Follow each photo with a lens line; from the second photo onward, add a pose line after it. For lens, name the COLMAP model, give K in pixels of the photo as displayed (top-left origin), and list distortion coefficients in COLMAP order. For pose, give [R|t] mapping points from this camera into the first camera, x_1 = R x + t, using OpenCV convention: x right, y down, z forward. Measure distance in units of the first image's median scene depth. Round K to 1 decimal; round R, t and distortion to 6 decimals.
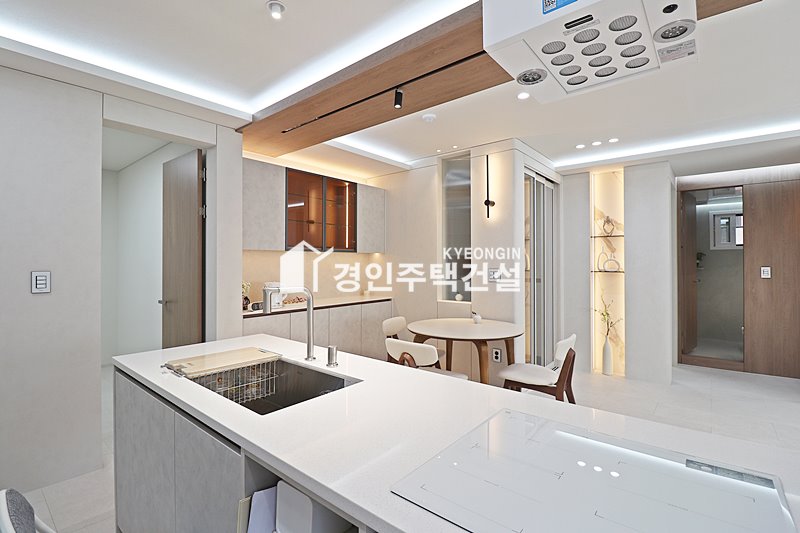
lens RADIAL K [[369.8, 0, 403.0], [0, 369.8, 259.9], [0, 0, 1]] dist [-0.003396, -0.012914]
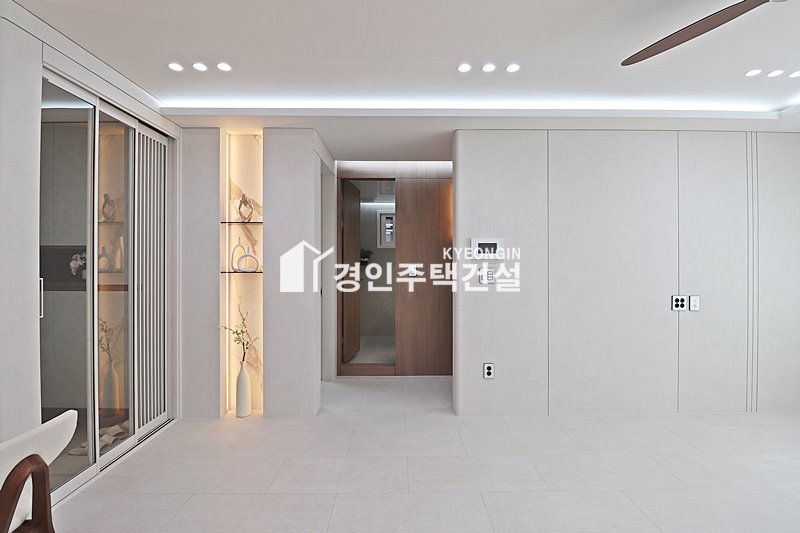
lens RADIAL K [[369.8, 0, 403.0], [0, 369.8, 259.9], [0, 0, 1]] dist [-0.003396, -0.012914]
pose [[0.761450, 0.007506, 0.648180, 0.424703], [-0.008067, 0.999965, -0.002103, 0.010005], [-0.648173, -0.003628, 0.761484, 0.332483]]
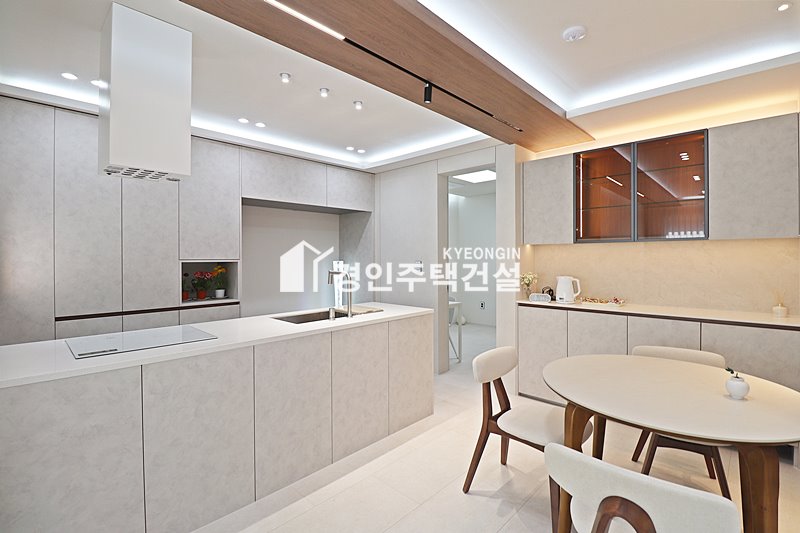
lens RADIAL K [[369.8, 0, 403.0], [0, 369.8, 259.9], [0, 0, 1]] dist [-0.003396, -0.012914]
pose [[-0.066896, 0.010311, -0.997707, 0.669664], [0.012430, 0.999878, 0.009500, 0.002035], [0.997683, -0.011766, -0.067016, 0.665214]]
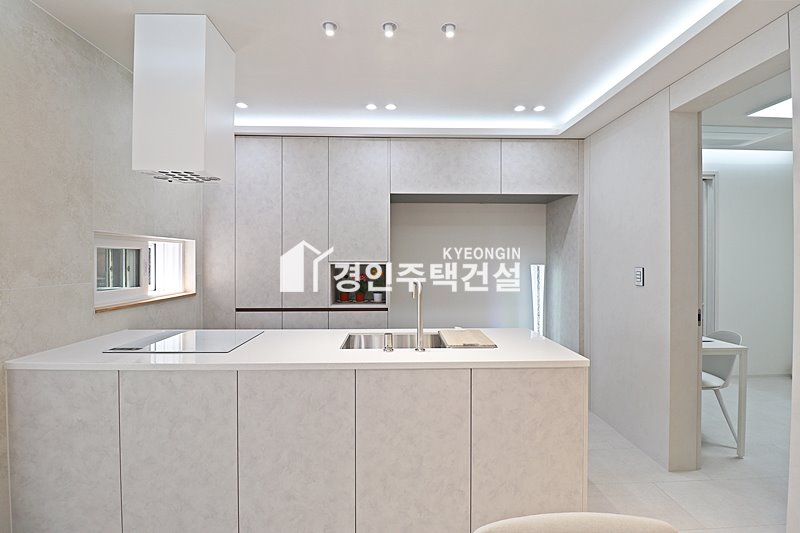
lens RADIAL K [[369.8, 0, 403.0], [0, 369.8, 259.9], [0, 0, 1]] dist [-0.003396, -0.012914]
pose [[-0.749677, 0.003352, -0.661795, 0.248630], [0.006544, 0.999976, -0.002348, 0.002217], [0.661772, -0.006091, -0.749681, 0.883400]]
